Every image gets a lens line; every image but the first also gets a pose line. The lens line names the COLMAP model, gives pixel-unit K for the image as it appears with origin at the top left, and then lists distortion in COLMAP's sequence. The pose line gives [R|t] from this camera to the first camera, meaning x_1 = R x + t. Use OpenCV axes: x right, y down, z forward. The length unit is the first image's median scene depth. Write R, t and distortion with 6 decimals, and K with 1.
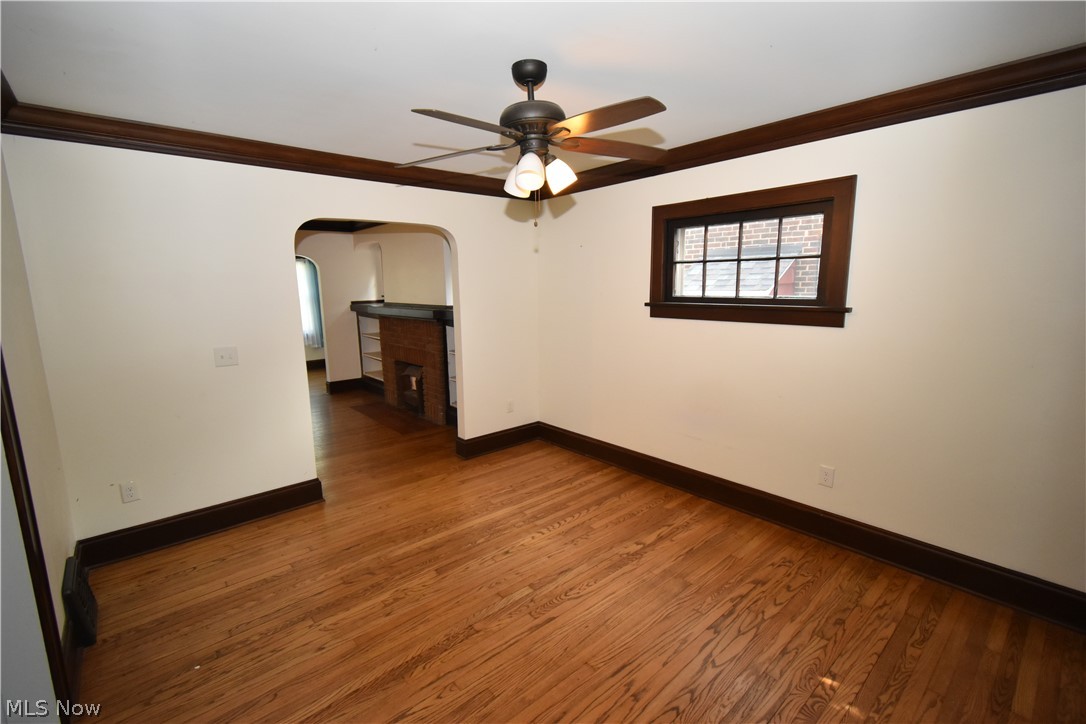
lens RADIAL K [[481.1, 0, 545.1], [0, 481.1, 362.6], [0, 0, 1]] dist [0.001822, -0.000761]
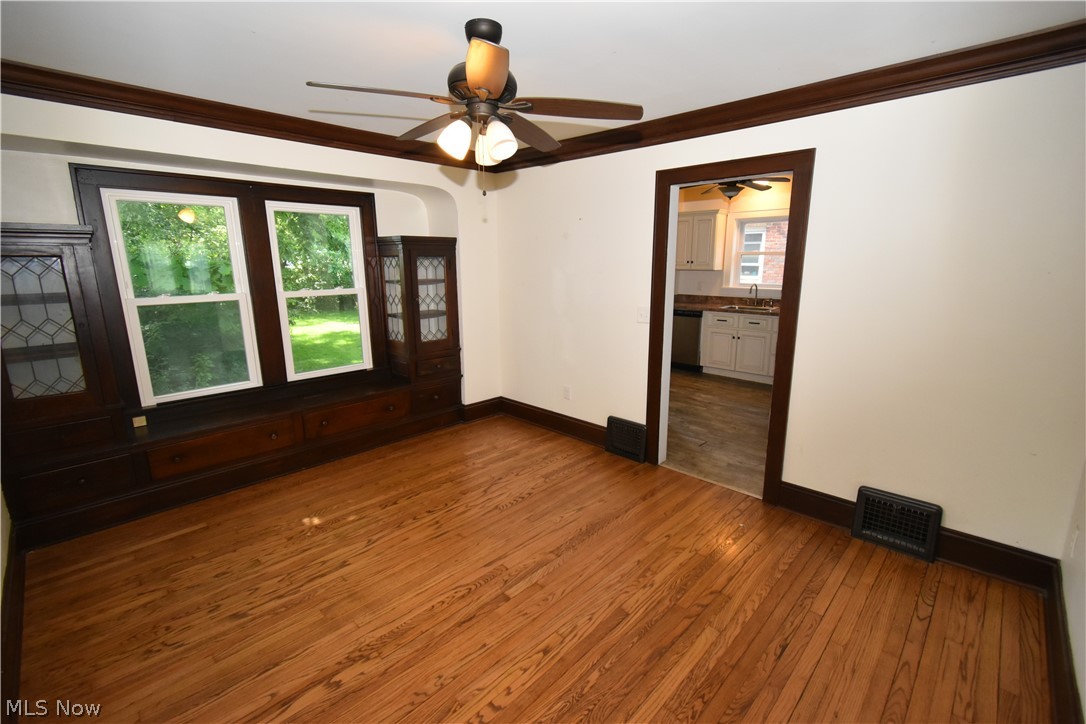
lens RADIAL K [[485.1, 0, 536.1], [0, 485.1, 354.0], [0, 0, 1]] dist [0.000075, -0.000325]
pose [[-0.997925, 0.031564, -0.056122, -0.045788], [0.009656, 0.935113, 0.354218, -0.272619], [0.063661, 0.352941, -0.933477, 1.673914]]
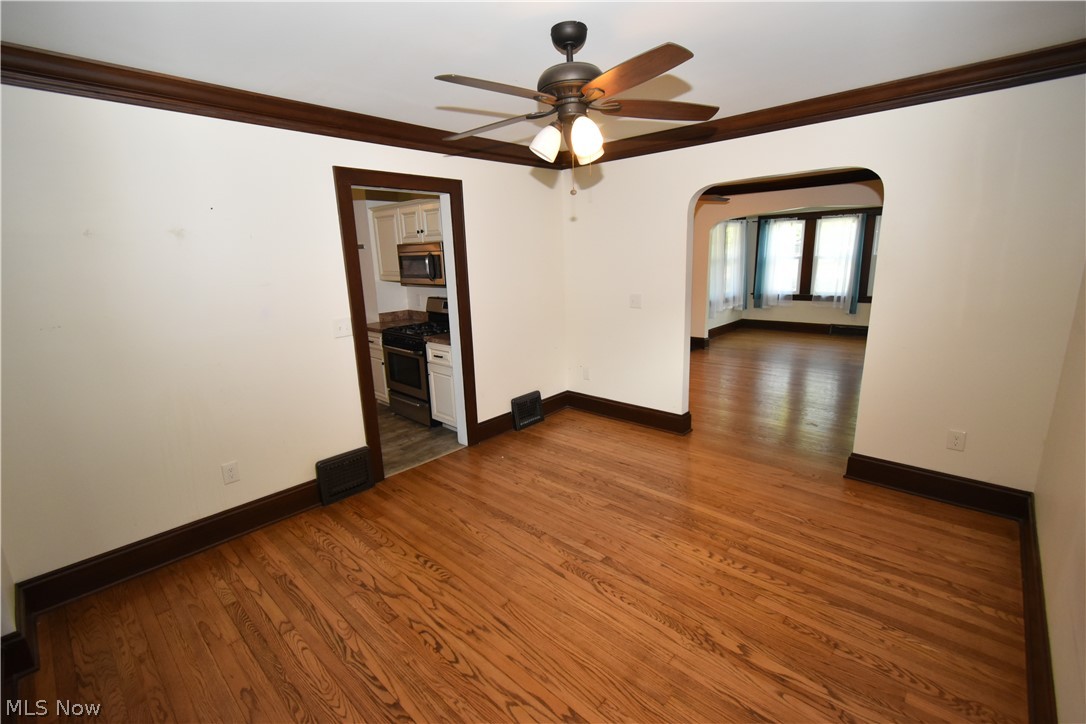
lens RADIAL K [[481.1, 0, 545.1], [0, 481.1, 362.6], [0, 0, 1]] dist [0.001822, -0.000761]
pose [[0.102631, 0.232254, -0.967225, 0.832636], [-0.136329, 0.966469, 0.217607, -0.131617], [0.985333, 0.109528, 0.130853, 0.694404]]
